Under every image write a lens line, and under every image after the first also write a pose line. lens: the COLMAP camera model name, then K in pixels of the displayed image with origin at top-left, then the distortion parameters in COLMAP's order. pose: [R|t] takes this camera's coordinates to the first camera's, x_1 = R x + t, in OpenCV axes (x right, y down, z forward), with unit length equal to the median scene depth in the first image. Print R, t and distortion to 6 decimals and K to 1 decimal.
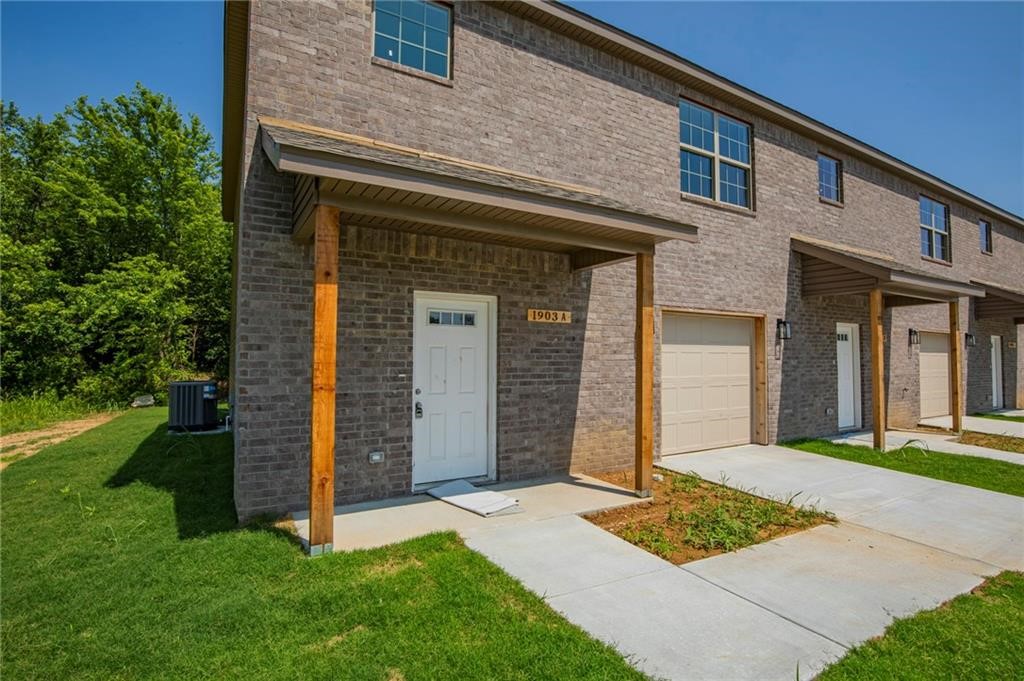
lens RADIAL K [[511.0, 0, 534.4], [0, 511.0, 339.4], [0, 0, 1]] dist [-0.019045, -0.000162]
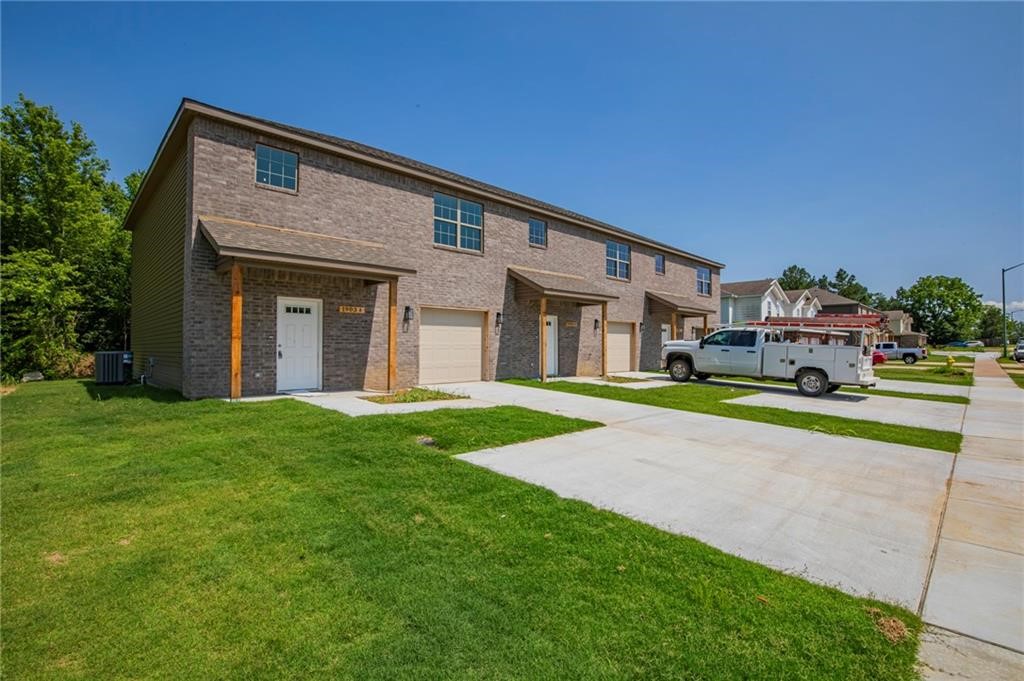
lens RADIAL K [[475.6, 0, 525.9], [0, 475.6, 339.5], [0, 0, 1]] dist [-0.026753, 0.001193]
pose [[0.973857, 0.001620, 0.227156, 0.265336], [-0.006538, 0.999760, 0.020902, 0.027436], [-0.227068, -0.021841, 0.973634, -0.935676]]
